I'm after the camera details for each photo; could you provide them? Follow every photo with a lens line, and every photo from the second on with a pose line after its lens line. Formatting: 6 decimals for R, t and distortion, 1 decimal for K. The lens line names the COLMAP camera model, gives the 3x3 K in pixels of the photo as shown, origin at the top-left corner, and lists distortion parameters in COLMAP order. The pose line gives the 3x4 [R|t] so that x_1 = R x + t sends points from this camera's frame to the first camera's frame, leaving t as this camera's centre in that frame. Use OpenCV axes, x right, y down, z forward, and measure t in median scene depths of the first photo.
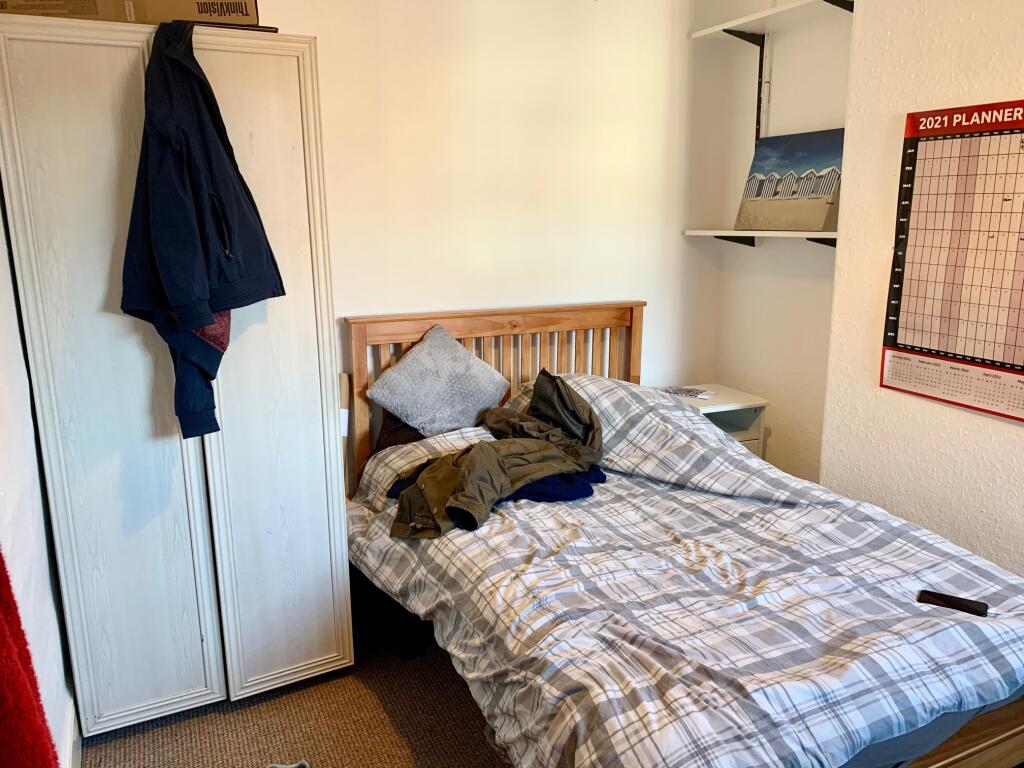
lens RADIAL K [[777.6, 0, 511.1], [0, 777.6, 385.9], [0, 0, 1]] dist [-0.008406, -0.003098]
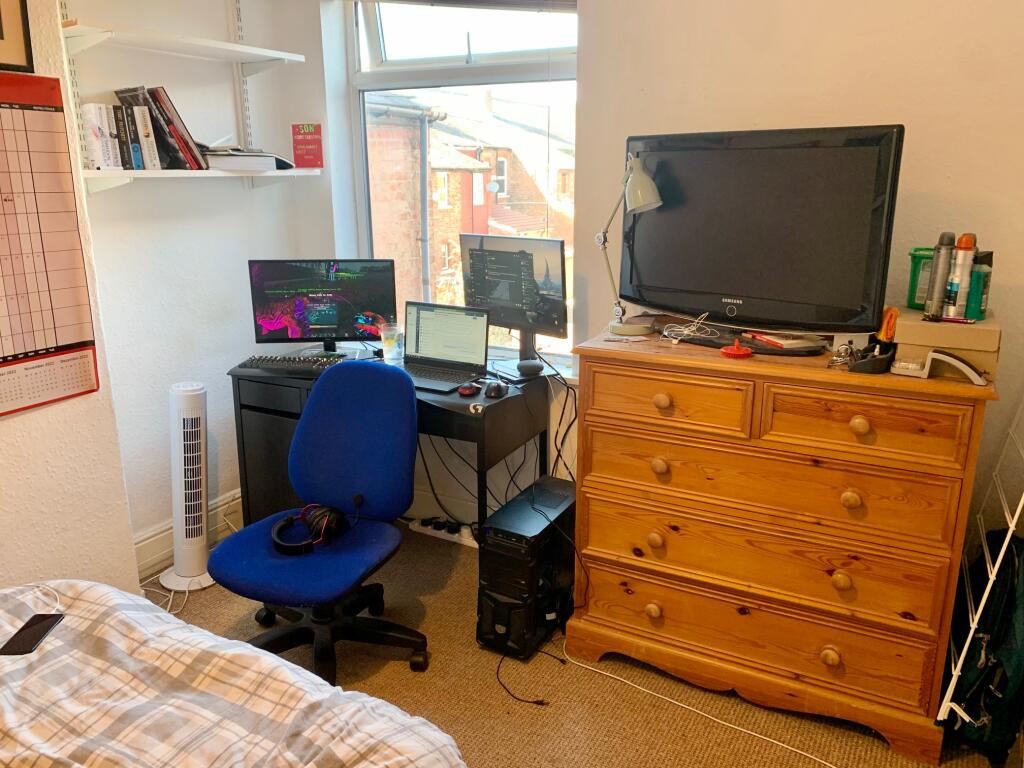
lens RADIAL K [[777.6, 0, 510.4], [0, 777.6, 380.5], [0, 0, 1]] dist [-0.008406, -0.003098]
pose [[-0.598408, -0.190503, 0.778214, -0.448528], [0.184718, 0.912348, 0.365377, -0.235908], [-0.779607, 0.362394, -0.510767, 1.056191]]
